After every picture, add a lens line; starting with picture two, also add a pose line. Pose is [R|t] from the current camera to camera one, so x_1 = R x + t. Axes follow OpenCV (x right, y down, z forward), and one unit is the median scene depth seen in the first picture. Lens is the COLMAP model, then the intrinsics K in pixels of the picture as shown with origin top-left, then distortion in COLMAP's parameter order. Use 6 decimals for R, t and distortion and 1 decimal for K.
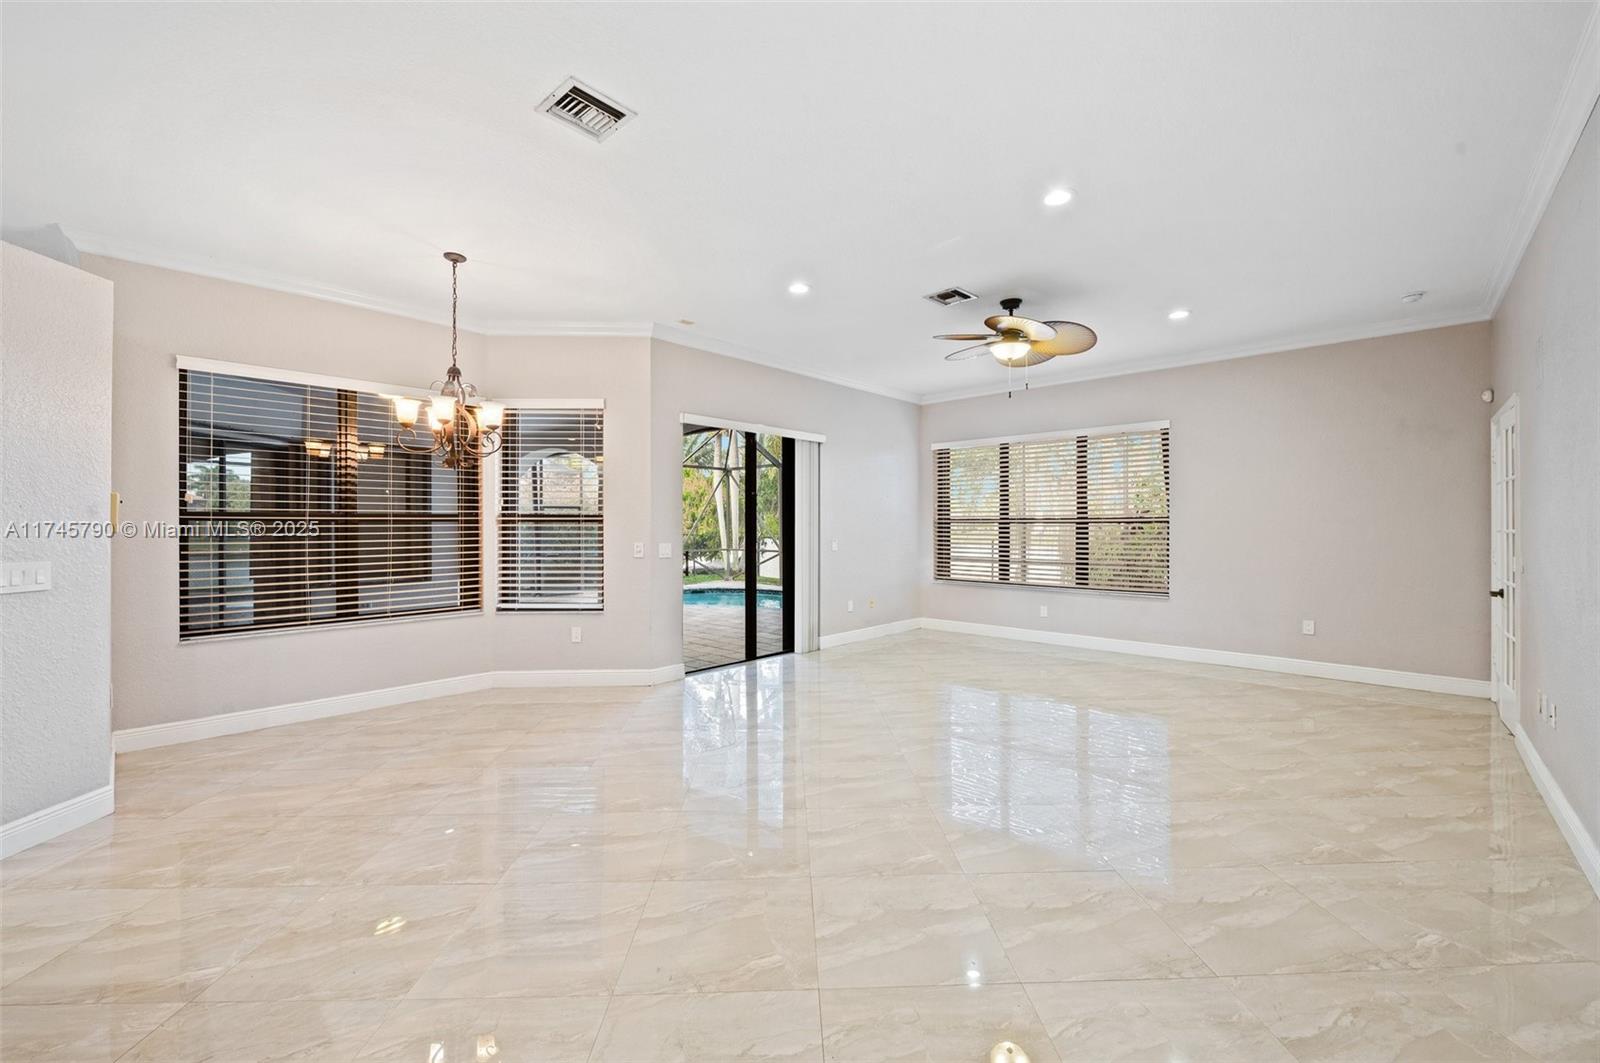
lens RADIAL K [[624.8, 0, 797.8], [0, 624.8, 529.8], [0, 0, 1]] dist [0.001815, -0.000032]
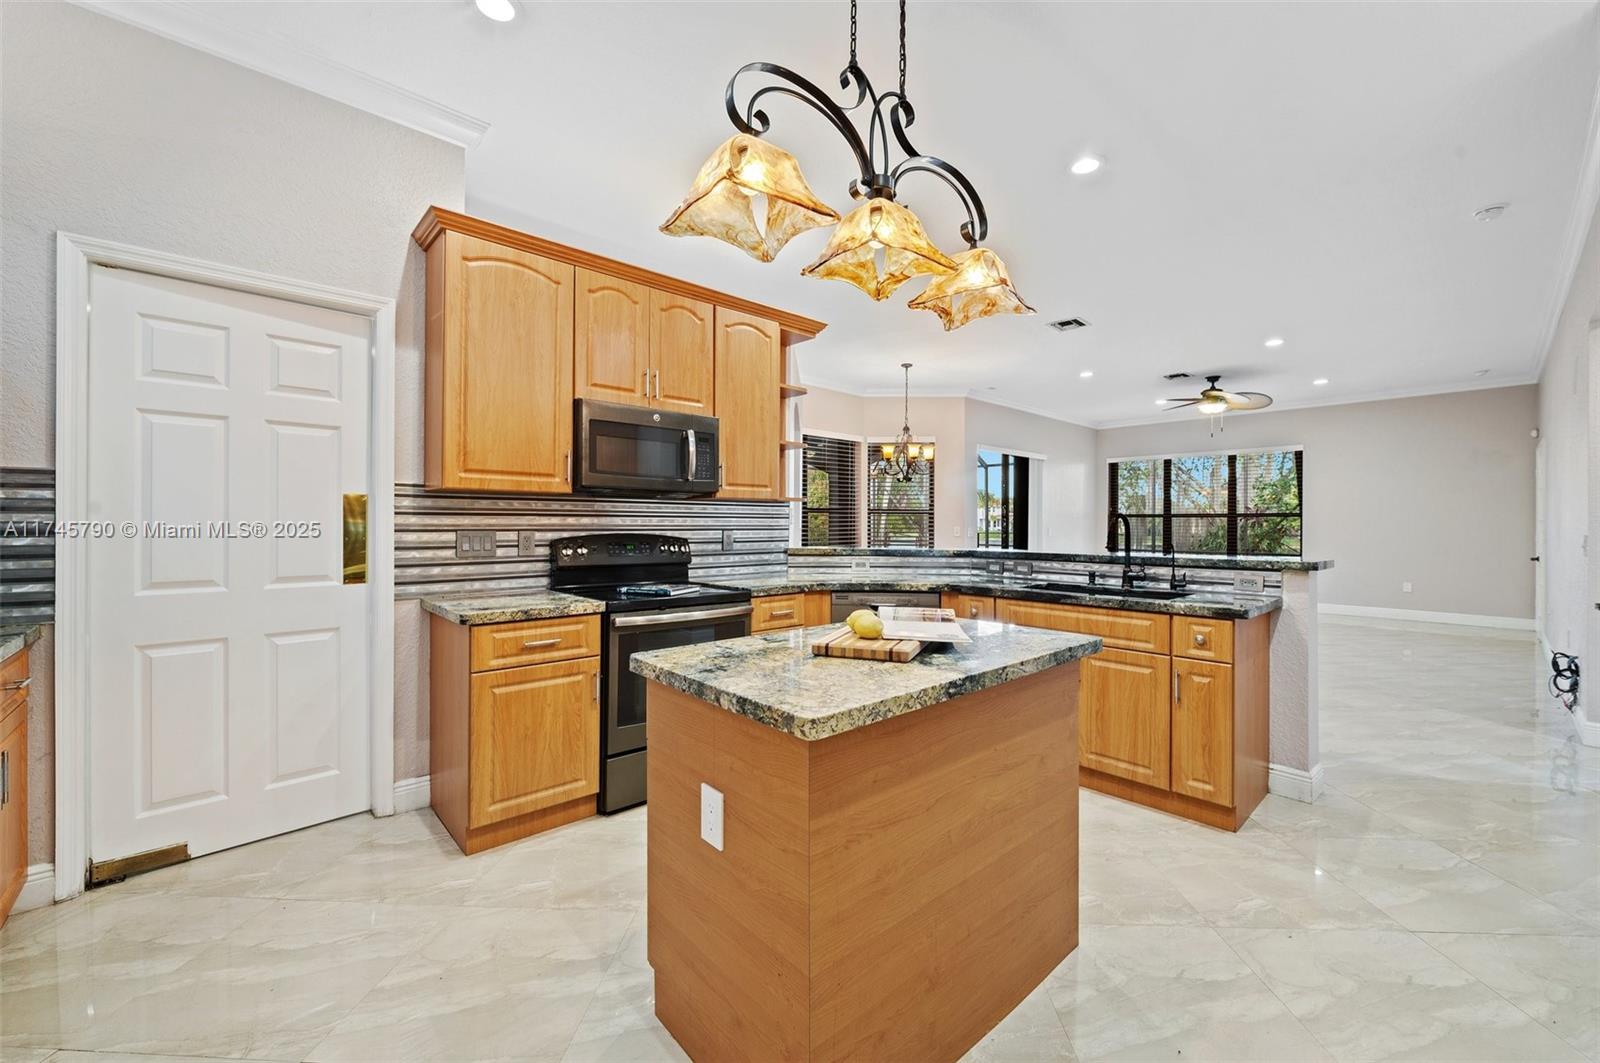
lens RADIAL K [[624.8, 0, 802.4], [0, 624.8, 527.3], [0, 0, 1]] dist [0.001815, -0.000032]
pose [[0.997642, 0.004686, -0.068475, -0.534869], [-0.004807, 0.999987, -0.001605, 0.025189], [0.068467, 0.001930, 0.997652, -0.602223]]
